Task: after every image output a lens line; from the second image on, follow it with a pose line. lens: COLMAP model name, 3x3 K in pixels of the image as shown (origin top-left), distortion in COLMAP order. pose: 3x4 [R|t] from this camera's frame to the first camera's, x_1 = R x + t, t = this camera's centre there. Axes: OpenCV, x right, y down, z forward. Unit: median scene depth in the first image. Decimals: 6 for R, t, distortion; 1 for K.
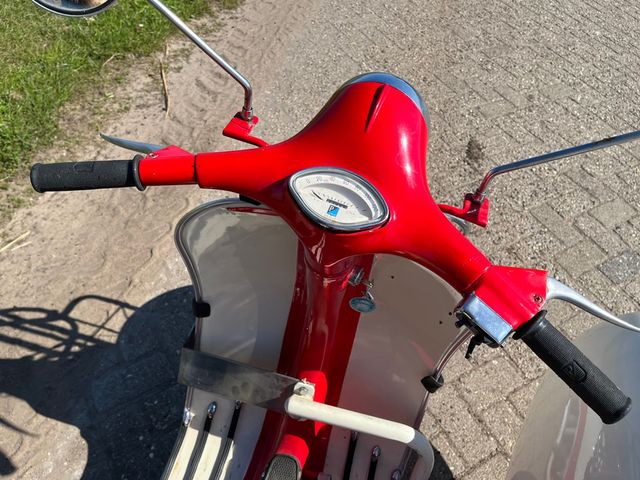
lens RADIAL K [[488.7, 0, 319.2], [0, 488.7, 234.9], [0, 0, 1]] dist [0.082186, -0.122339]
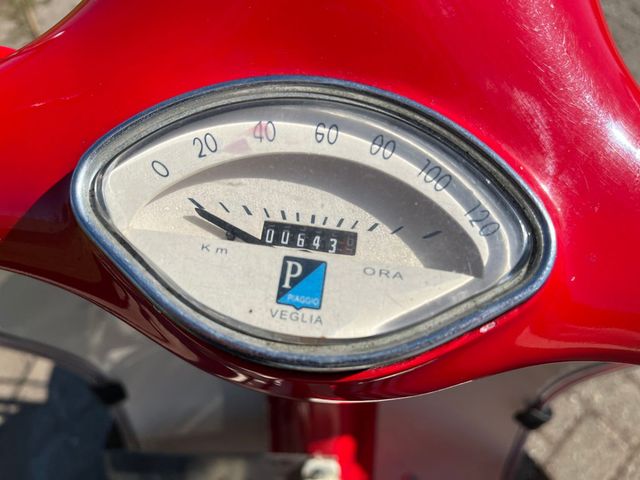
lens RADIAL K [[488.7, 0, 319.2], [0, 488.7, 234.9], [0, 0, 1]] dist [0.082186, -0.122339]
pose [[0.970227, -0.240817, 0.025830, 0.034659], [0.233367, 0.958056, 0.166336, -0.101151], [-0.064803, -0.155356, 0.985731, 0.770728]]
